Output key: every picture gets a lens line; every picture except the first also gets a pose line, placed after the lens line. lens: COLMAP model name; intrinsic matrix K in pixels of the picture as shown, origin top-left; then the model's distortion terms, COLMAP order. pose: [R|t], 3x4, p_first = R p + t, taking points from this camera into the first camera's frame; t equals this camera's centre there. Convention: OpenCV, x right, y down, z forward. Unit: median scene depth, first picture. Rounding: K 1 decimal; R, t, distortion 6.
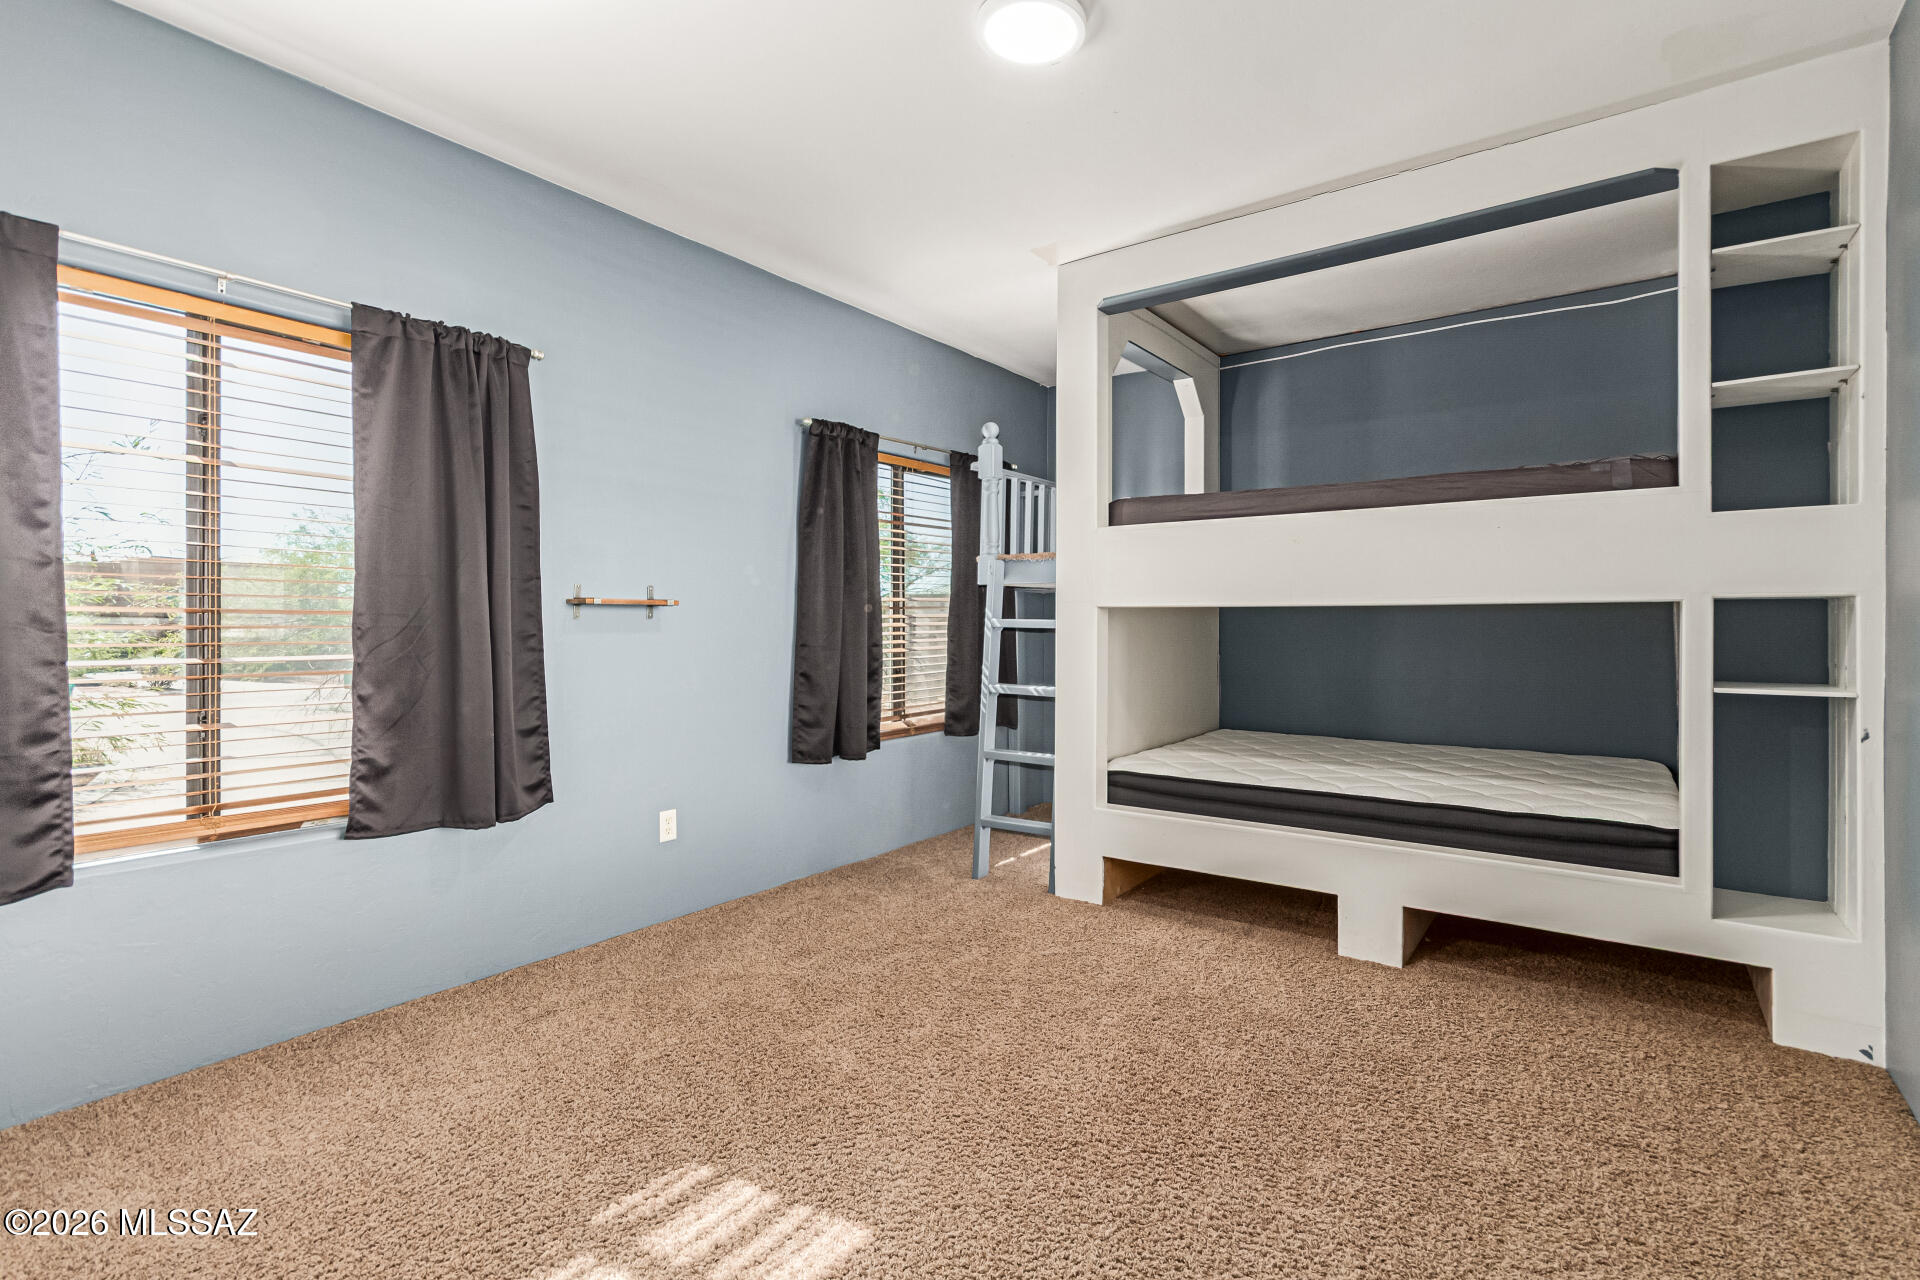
lens RADIAL K [[896.4, 0, 948.2], [0, 896.4, 635.4], [0, 0, 1]] dist [0.009760, 0.002132]
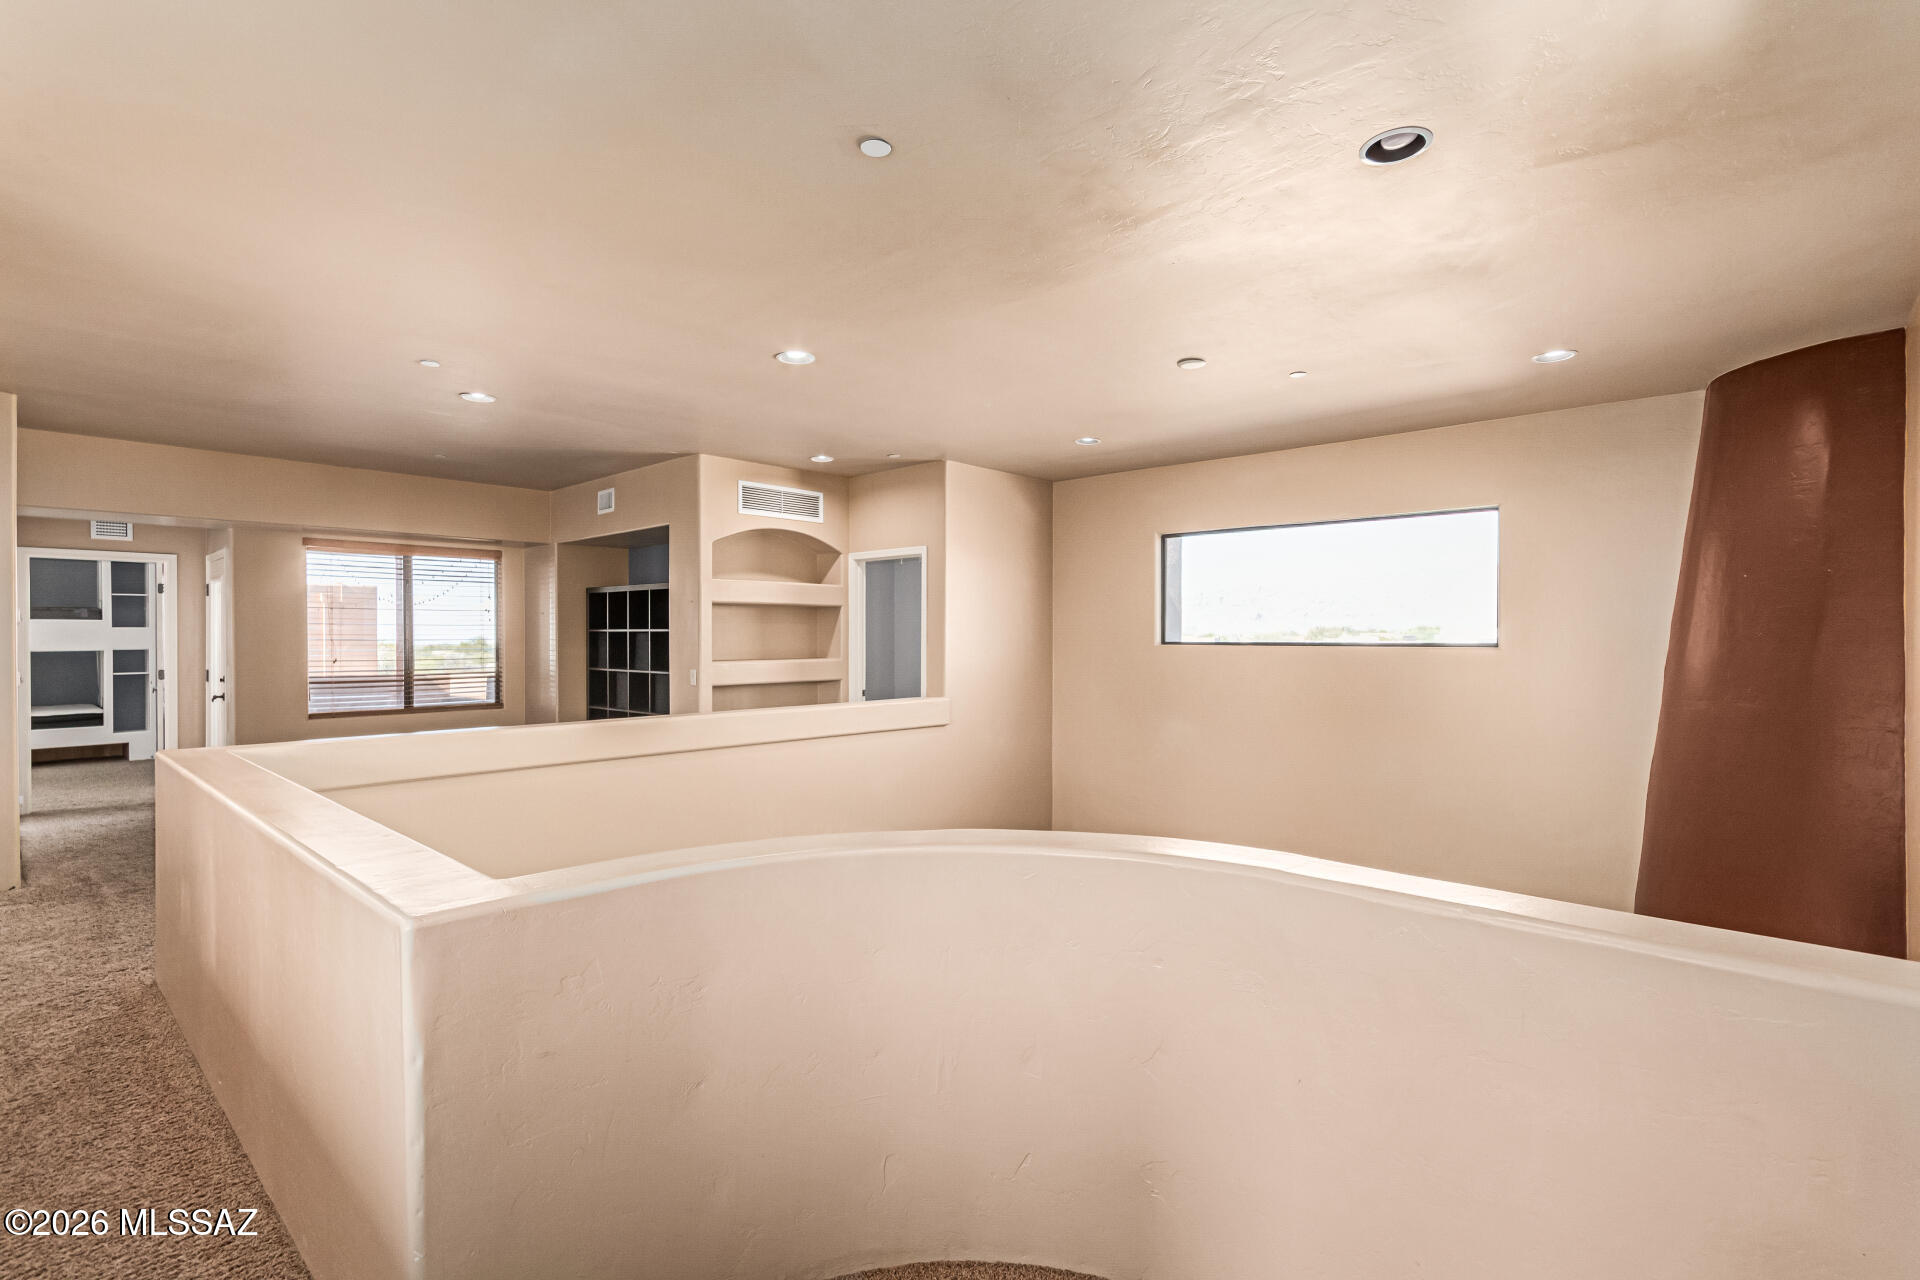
lens RADIAL K [[896.4, 0, 944.2], [0, 896.4, 646.7], [0, 0, 1]] dist [0.009760, 0.002132]
pose [[0.111218, -0.000108, 0.993796, -2.503238], [0.011027, 0.999939, -0.001126, -0.014138], [-0.993735, 0.011084, 0.111213, -2.845300]]
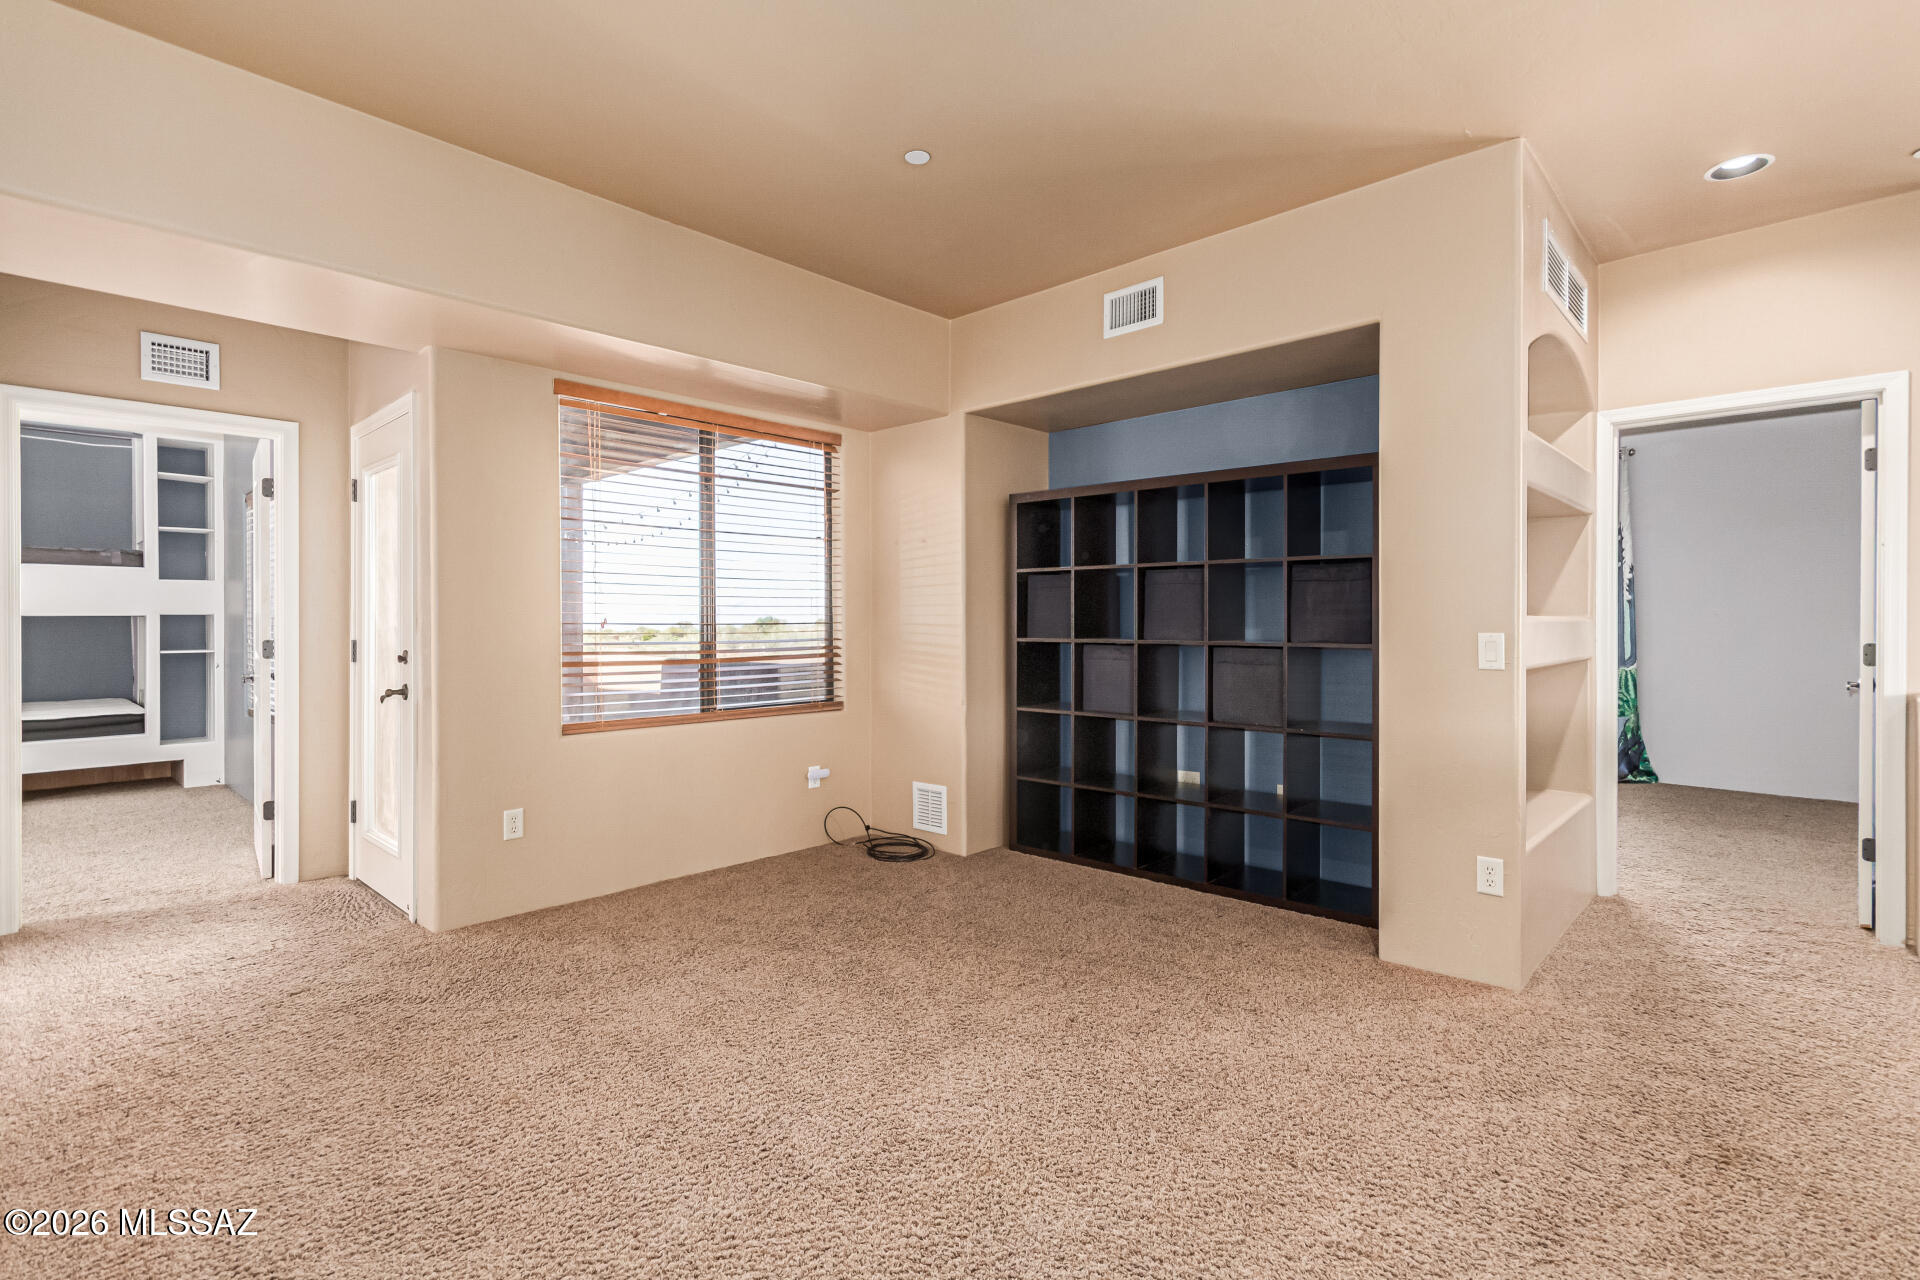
lens RADIAL K [[896.4, 0, 1024.0], [0, 896.4, 625.3], [0, 0, 1]] dist [0.009760, 0.002132]
pose [[0.077727, 0.004036, 0.996967, -1.360102], [0.010976, 0.999928, -0.004904, 0.024507], [-0.996914, 0.011324, 0.077677, -1.462219]]
